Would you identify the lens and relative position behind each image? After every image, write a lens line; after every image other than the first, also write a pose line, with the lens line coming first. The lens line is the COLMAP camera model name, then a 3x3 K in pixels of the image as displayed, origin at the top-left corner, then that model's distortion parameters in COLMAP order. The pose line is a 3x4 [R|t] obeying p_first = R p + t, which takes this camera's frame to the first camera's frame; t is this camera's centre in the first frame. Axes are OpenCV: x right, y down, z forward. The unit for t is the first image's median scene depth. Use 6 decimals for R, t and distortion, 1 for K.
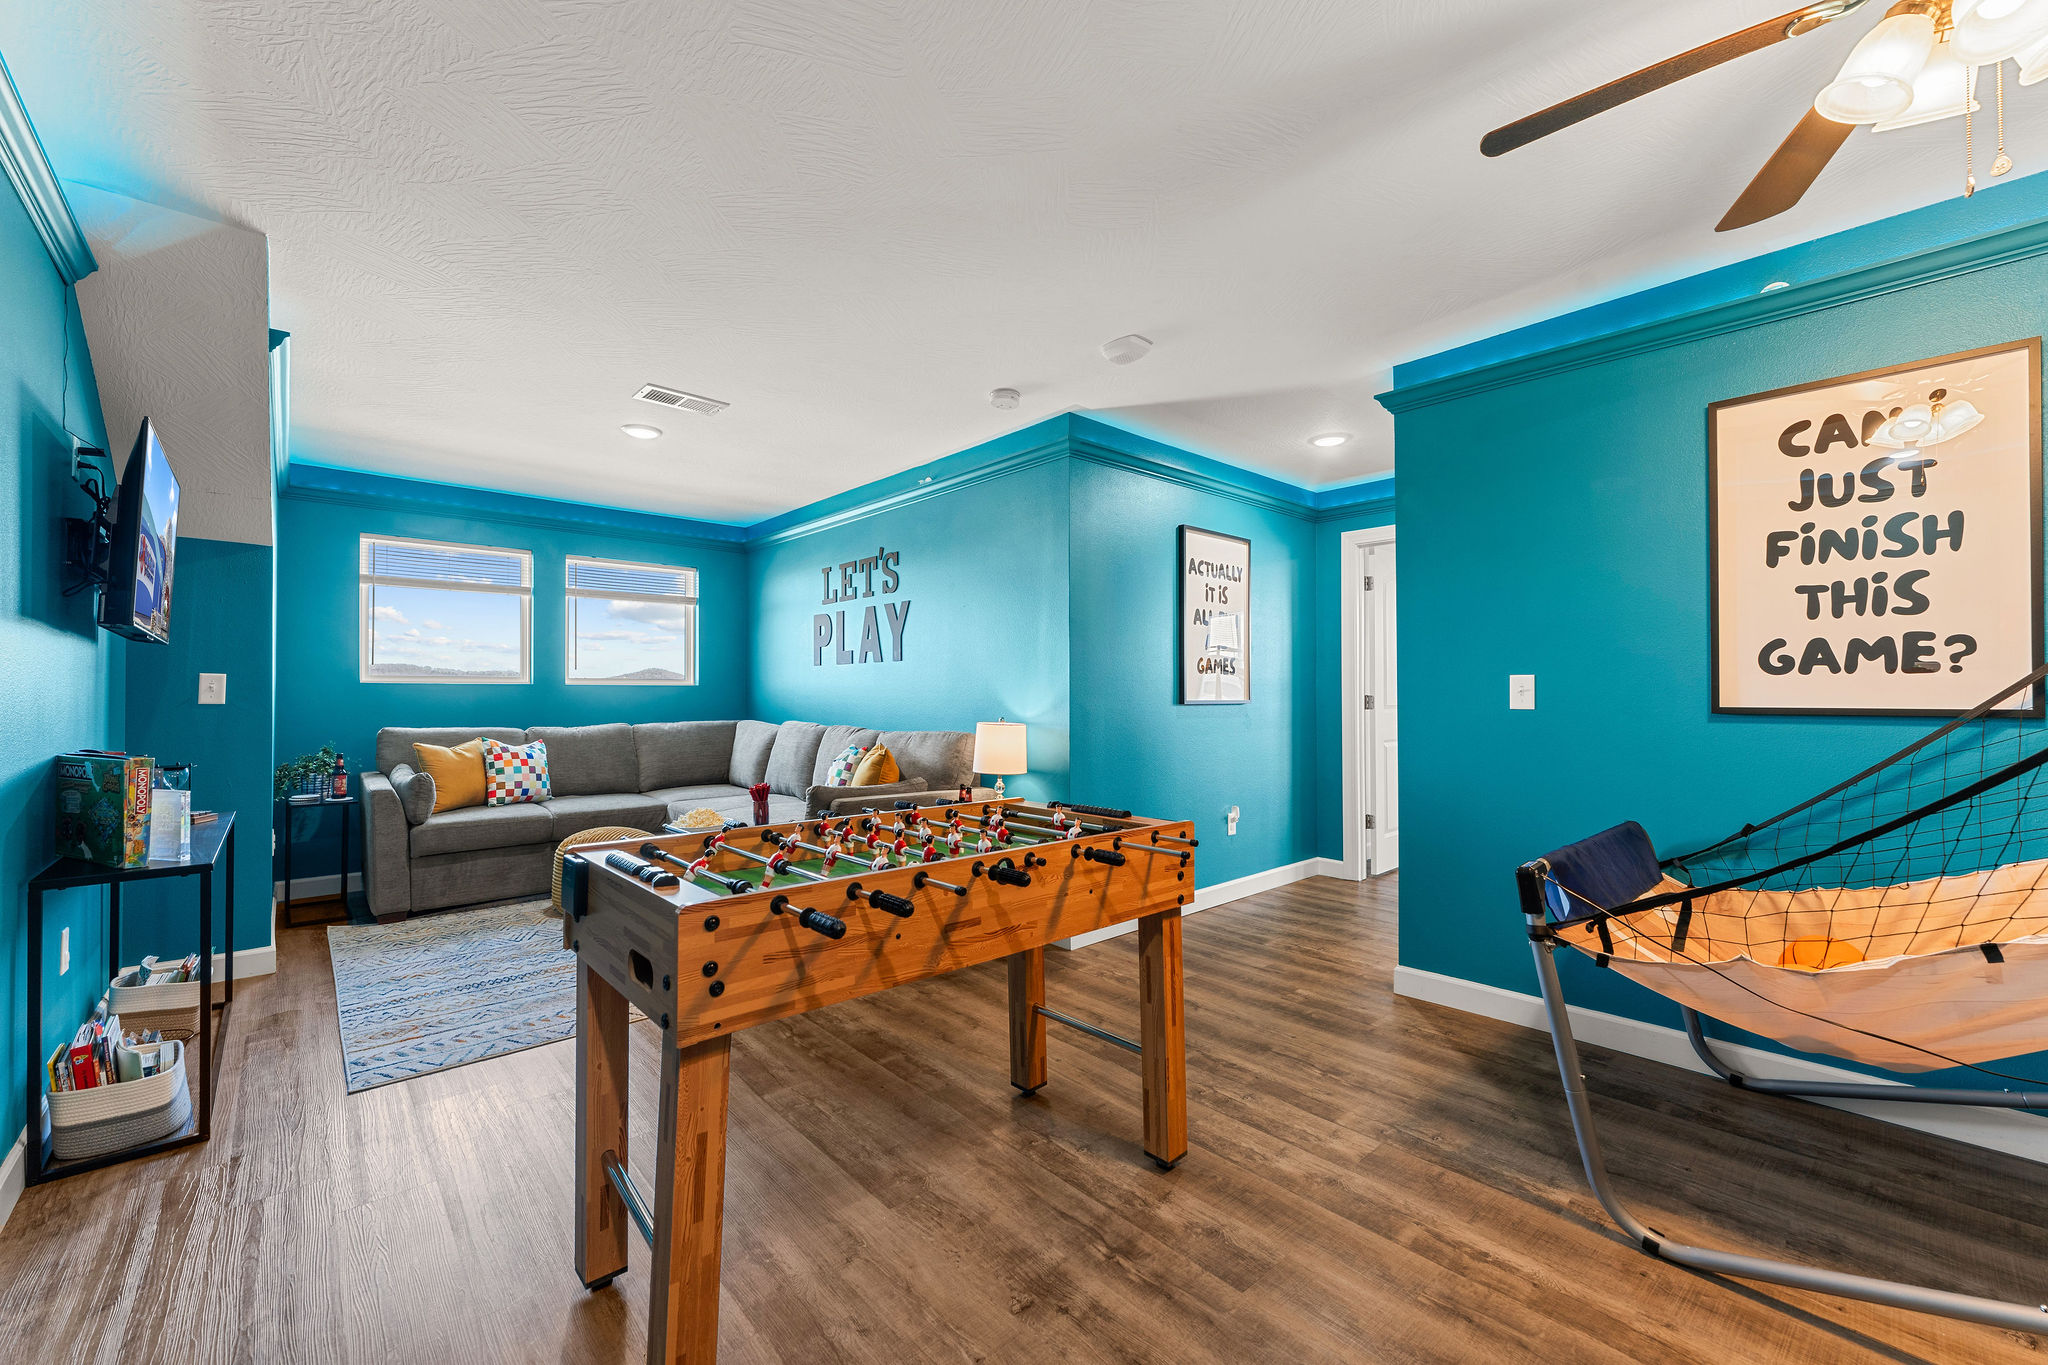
lens RADIAL K [[811.2, 0, 1024.0], [0, 811.2, 682.5], [0, 0, 1]] dist [0.001703, 0.000198]
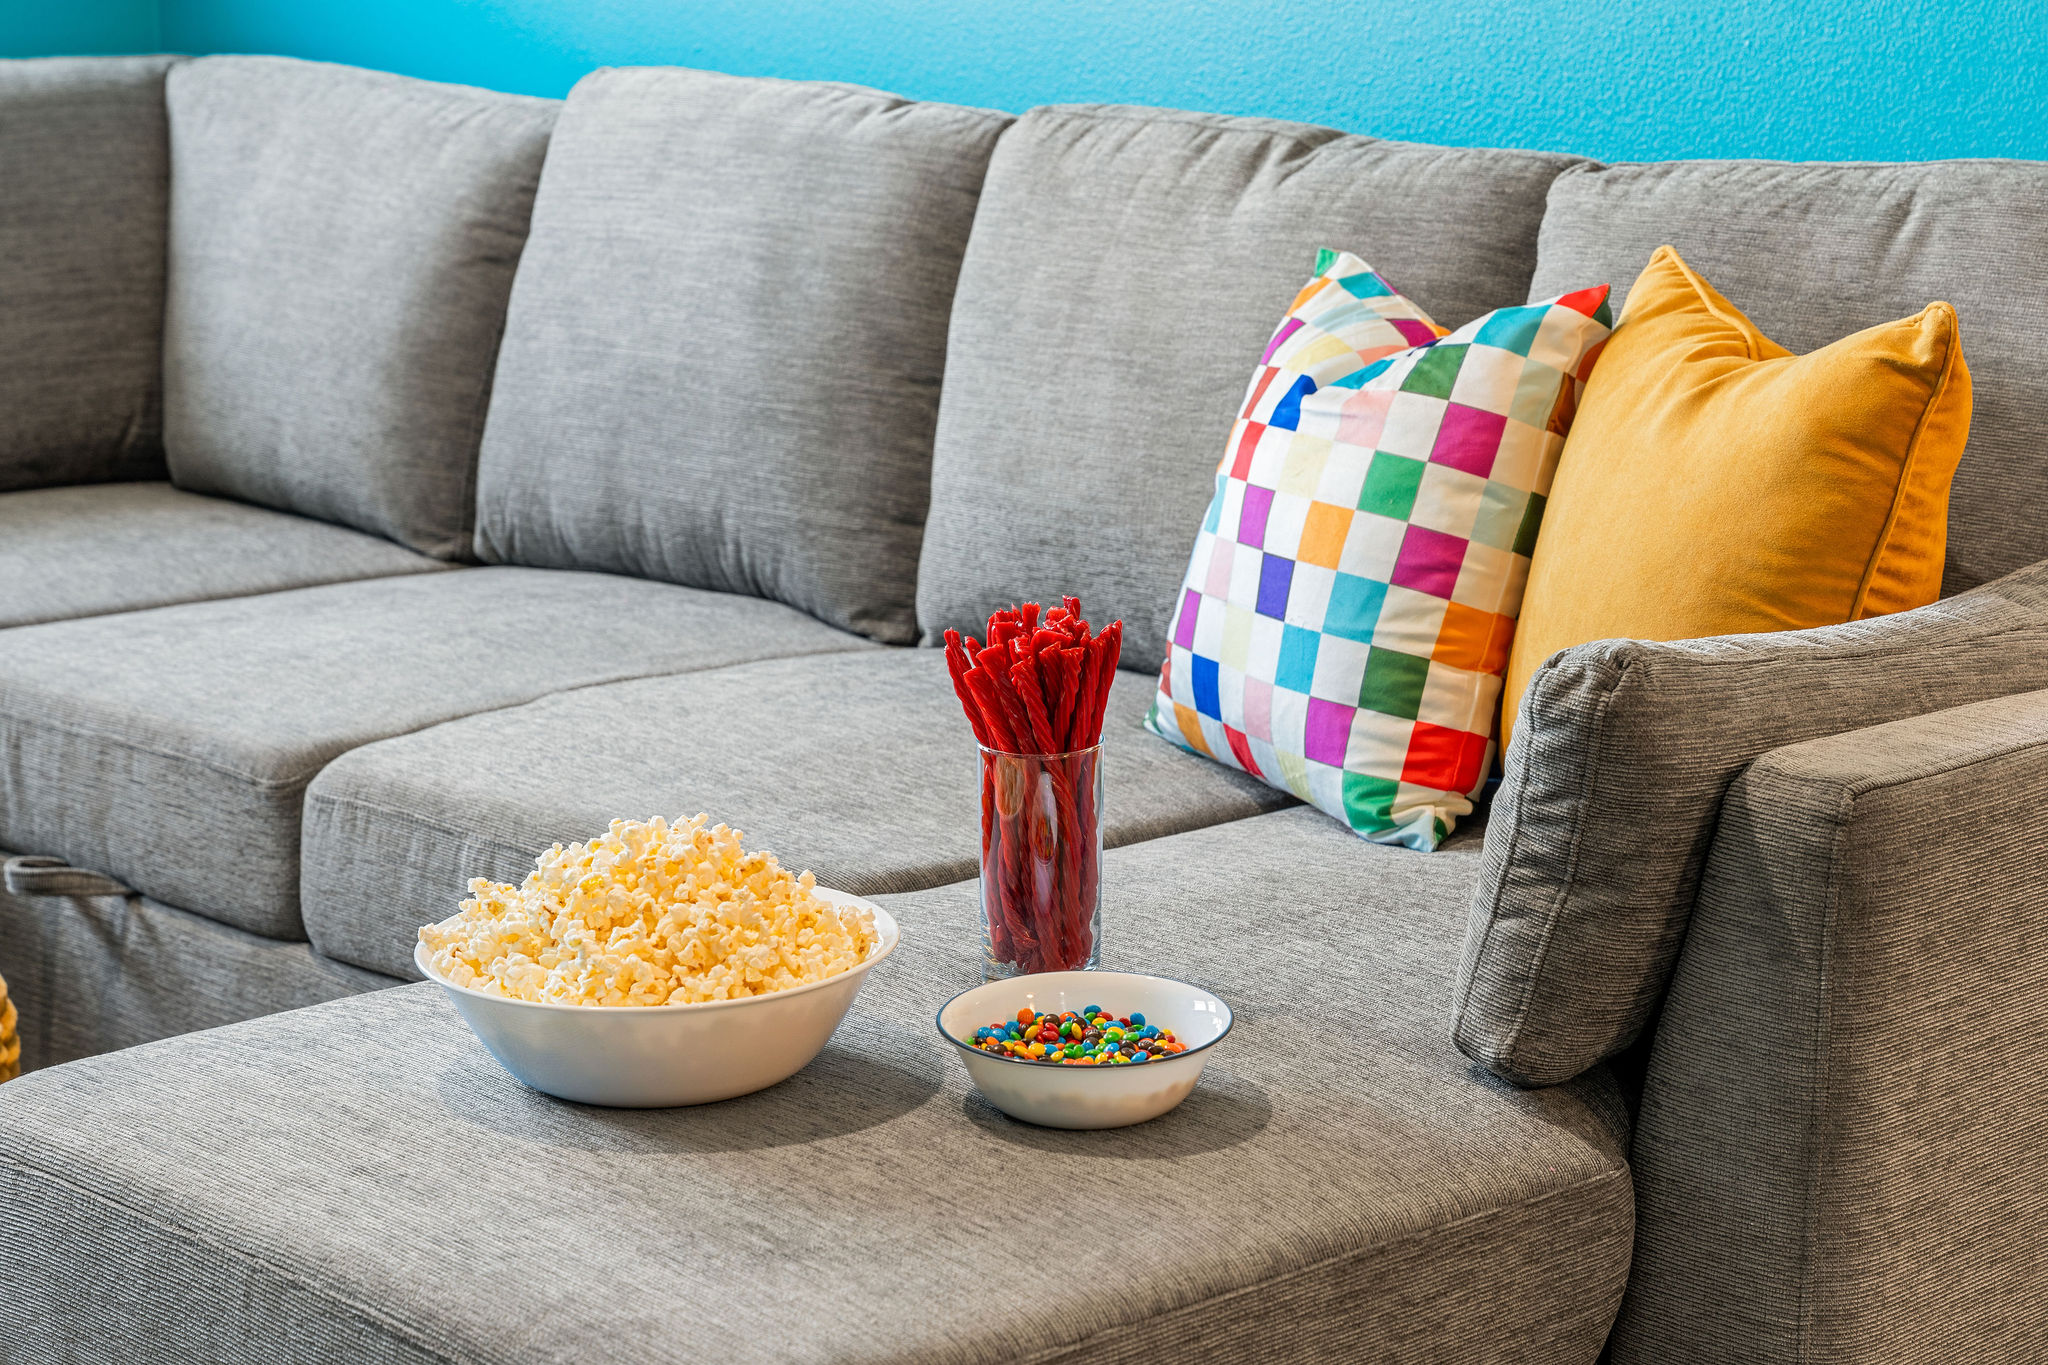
lens RADIAL K [[4017.8, 0, 1024.0], [0, 4017.8, 682.5], [0, 0, 1]] dist [0.069051, 0.085176]
pose [[0.999776, -0.005442, 0.020468, -0.260412], [0.000990, 0.977368, 0.211543, 0.002352], [-0.021156, -0.211475, 0.977154, 0.299901]]
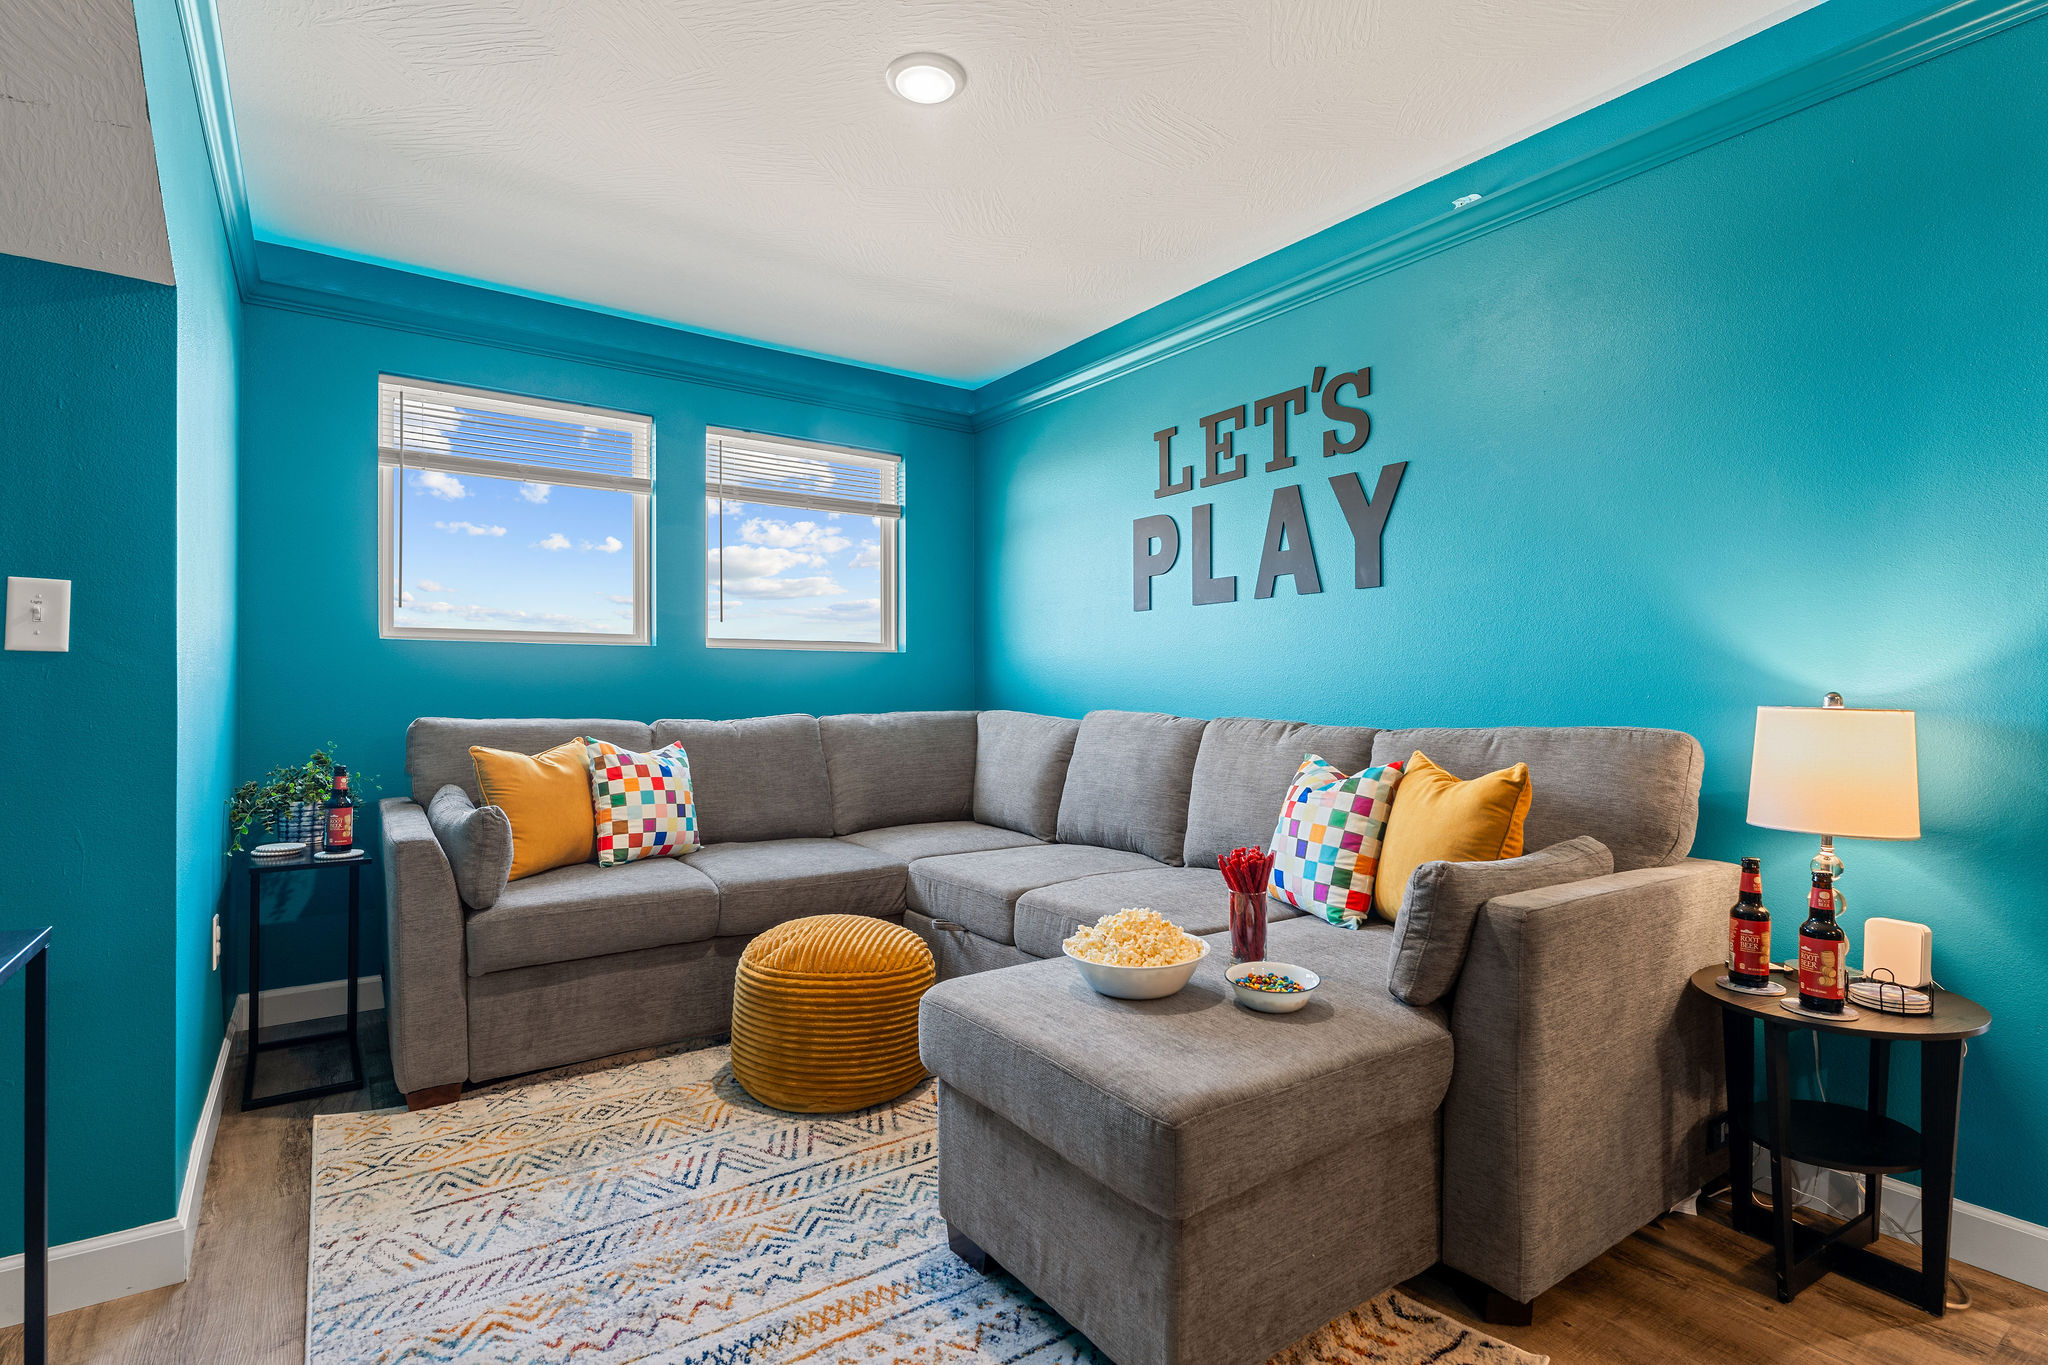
lens RADIAL K [[988.0, 0, 1024.0], [0, 988.0, 682.5], [0, 0, 1]] dist [0.006282, -0.000229]
pose [[0.992671, -0.000506, -0.120844, -0.289598], [0.001401, 0.999972, 0.007318, 0.026246], [0.120837, -0.007434, 0.992645, 0.370427]]
